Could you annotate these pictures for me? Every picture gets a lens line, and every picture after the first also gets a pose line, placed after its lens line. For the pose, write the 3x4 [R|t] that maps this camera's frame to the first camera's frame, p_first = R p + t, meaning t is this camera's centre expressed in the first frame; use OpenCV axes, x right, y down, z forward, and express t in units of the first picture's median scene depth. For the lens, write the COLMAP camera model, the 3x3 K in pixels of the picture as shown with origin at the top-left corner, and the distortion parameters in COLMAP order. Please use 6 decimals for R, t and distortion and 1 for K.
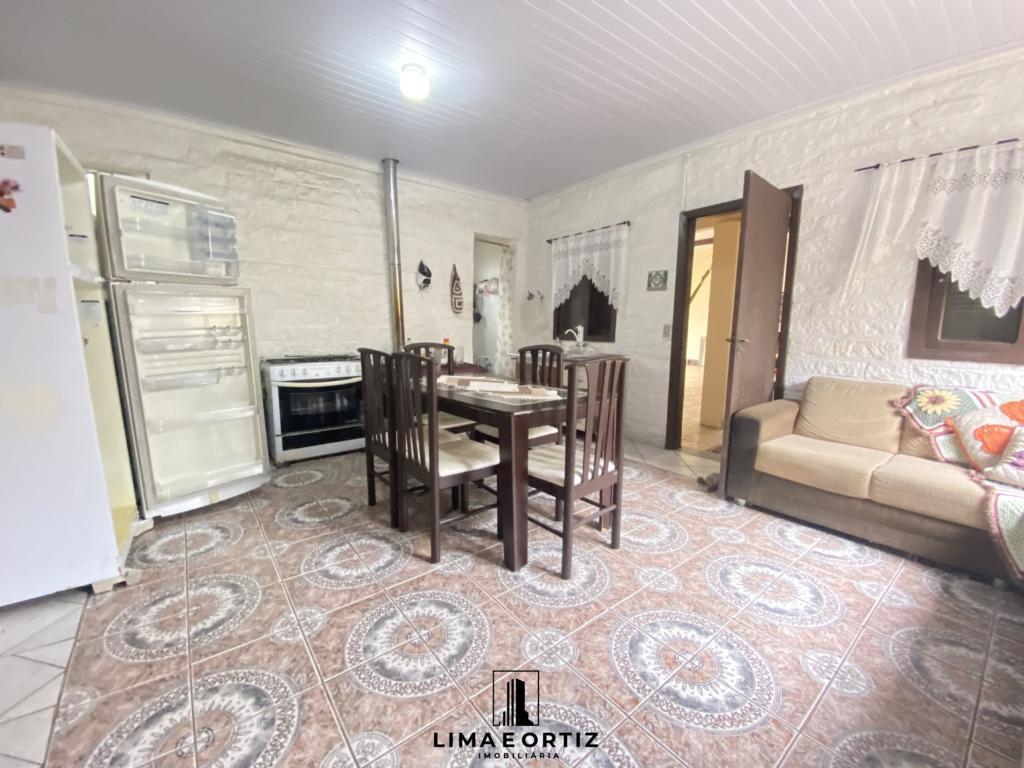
lens RADIAL K [[421.2, 0, 506.1], [0, 421.2, 384.3], [0, 0, 1]] dist [-0.011619, -0.001042]
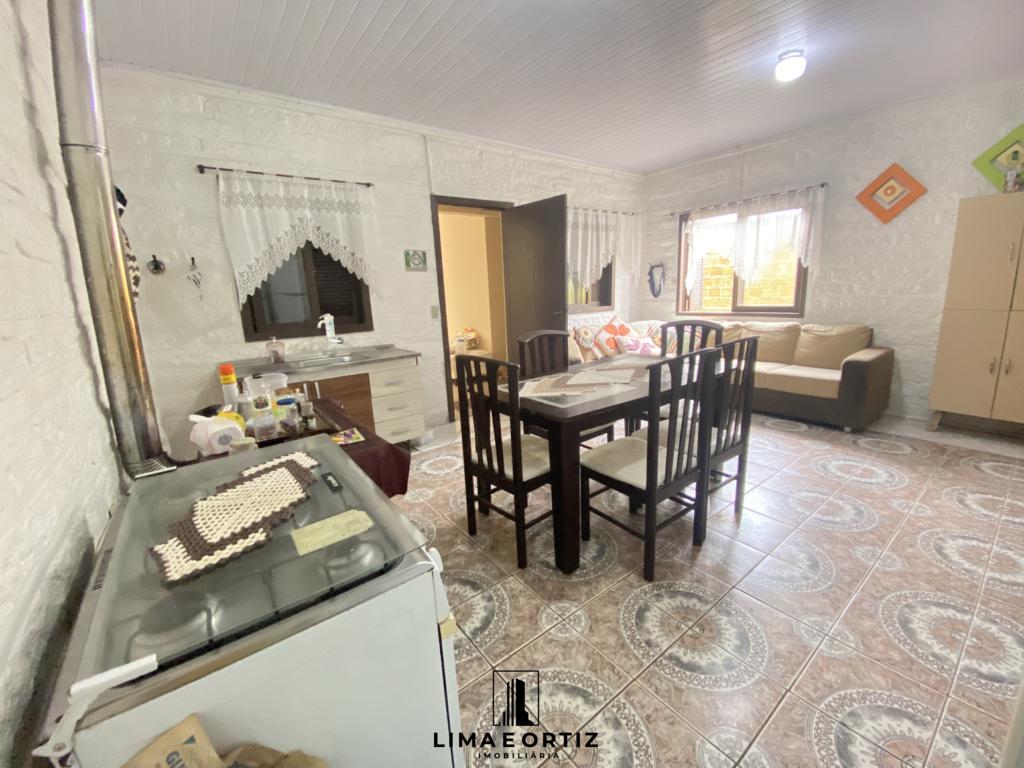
lens RADIAL K [[414.0, 0, 518.3], [0, 414.0, 388.6], [0, 0, 1]] dist [-0.007403, -0.008859]
pose [[-0.008268, -0.237796, 0.971280, -1.009153], [0.181262, 0.954866, 0.235320, -0.233672], [-0.983400, 0.178002, 0.035209, 1.264511]]
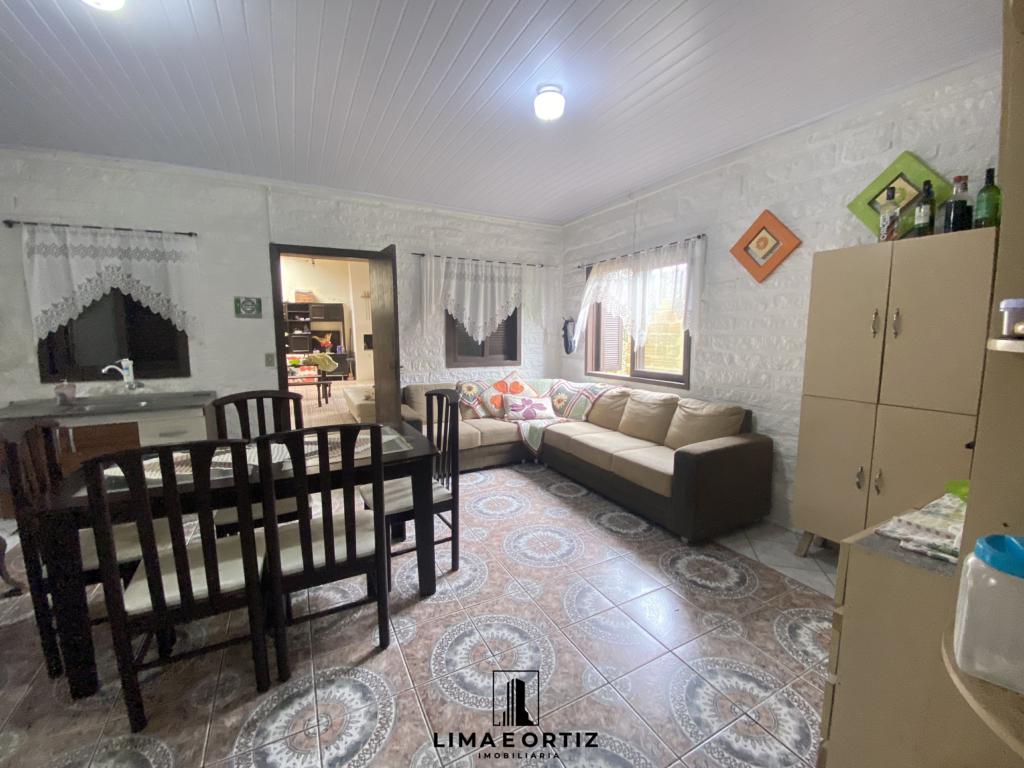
lens RADIAL K [[414.0, 0, 521.4], [0, 414.0, 387.9], [0, 0, 1]] dist [-0.007403, -0.008859]
pose [[0.145403, -0.137312, 0.979798, -0.772331], [0.136896, 0.983589, 0.117528, -0.150512], [-0.979856, 0.117041, 0.161814, 0.434519]]
